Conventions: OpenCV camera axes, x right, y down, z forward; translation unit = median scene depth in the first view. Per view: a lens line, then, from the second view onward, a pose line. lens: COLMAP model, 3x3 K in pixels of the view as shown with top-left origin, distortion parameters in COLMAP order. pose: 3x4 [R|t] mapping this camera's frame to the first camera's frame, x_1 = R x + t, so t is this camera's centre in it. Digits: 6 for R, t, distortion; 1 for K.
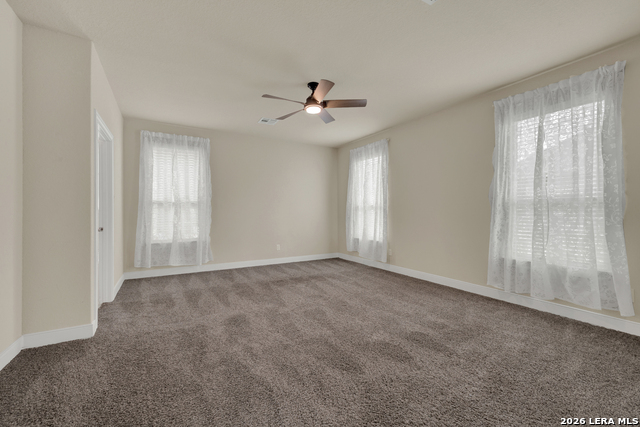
lens RADIAL K [[277.4, 0, 317.7], [0, 277.4, 212.7], [0, 0, 1]] dist [-0.001247, -0.000100]
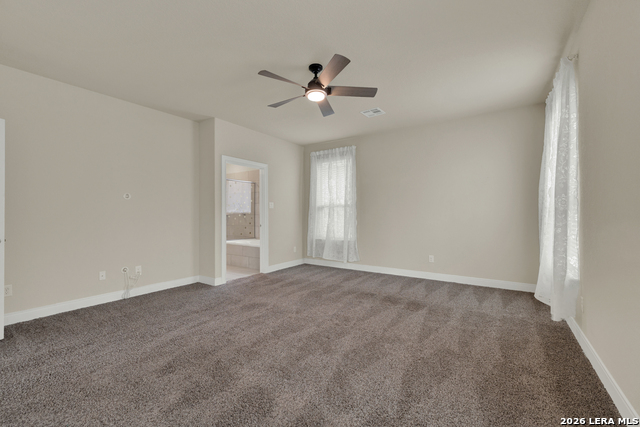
lens RADIAL K [[277.4, 0, 317.8], [0, 277.4, 212.9], [0, 0, 1]] dist [-0.001247, -0.000100]
pose [[0.397502, -0.007366, -0.917572, 0.564428], [0.002025, 0.999972, -0.007150, -0.000616], [0.917599, 0.000984, 0.397506, 0.483877]]
